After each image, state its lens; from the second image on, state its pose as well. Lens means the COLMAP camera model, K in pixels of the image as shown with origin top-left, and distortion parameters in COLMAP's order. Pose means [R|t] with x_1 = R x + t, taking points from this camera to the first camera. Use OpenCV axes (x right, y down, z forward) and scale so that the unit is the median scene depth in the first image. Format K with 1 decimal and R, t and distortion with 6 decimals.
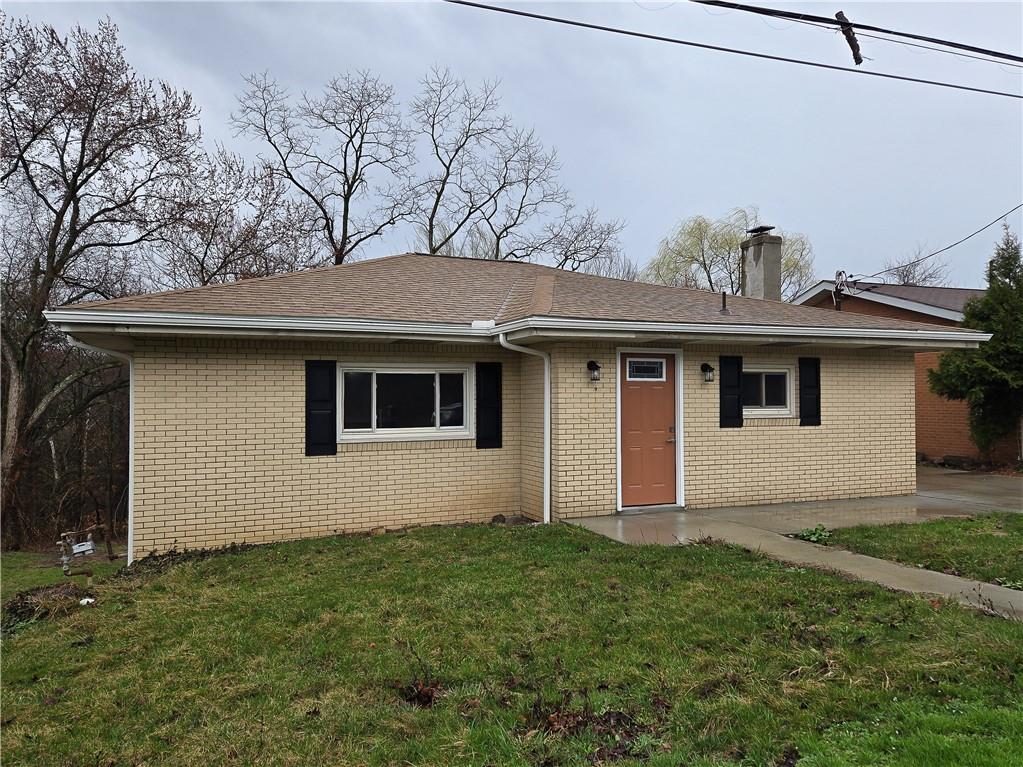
lens RADIAL K [[683.4, 0, 511.3], [0, 683.4, 398.0], [0, 0, 1]] dist [-0.004861, -0.001265]
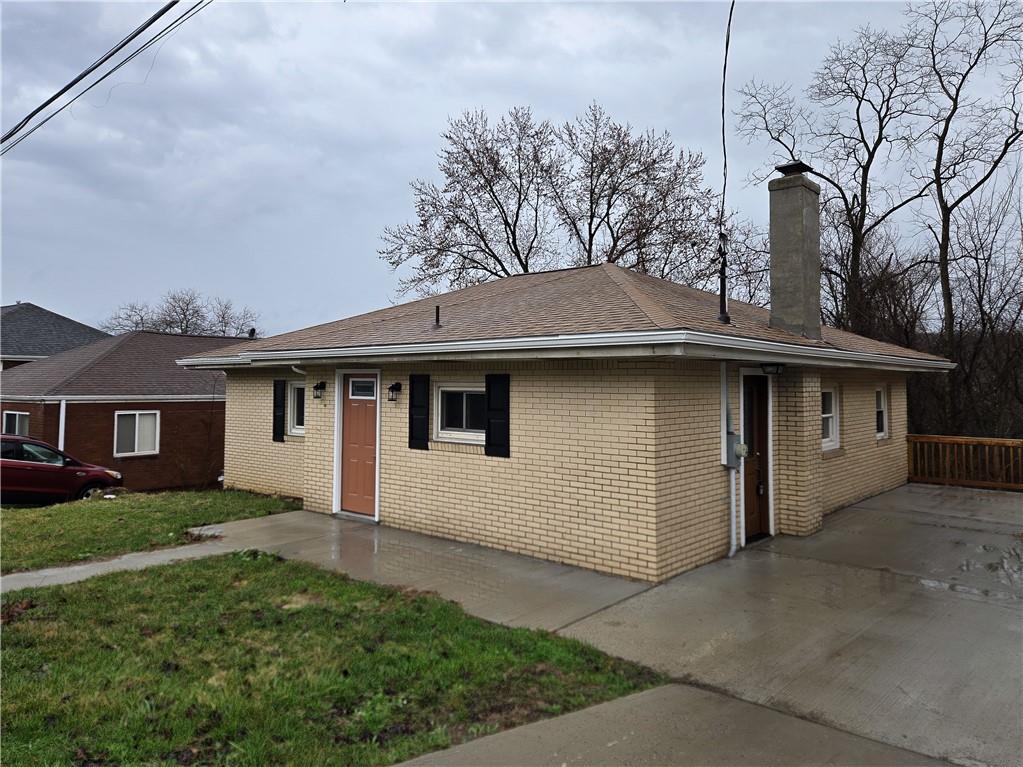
lens RADIAL K [[716.2, 0, 511.5], [0, 716.2, 383.5], [0, 0, 1]] dist [0.082746, -0.072236]
pose [[0.496898, 0.004019, -0.867800, 1.209373], [-0.015651, 0.999868, -0.004331, -0.044686], [0.867668, 0.015734, 0.496895, 0.590501]]
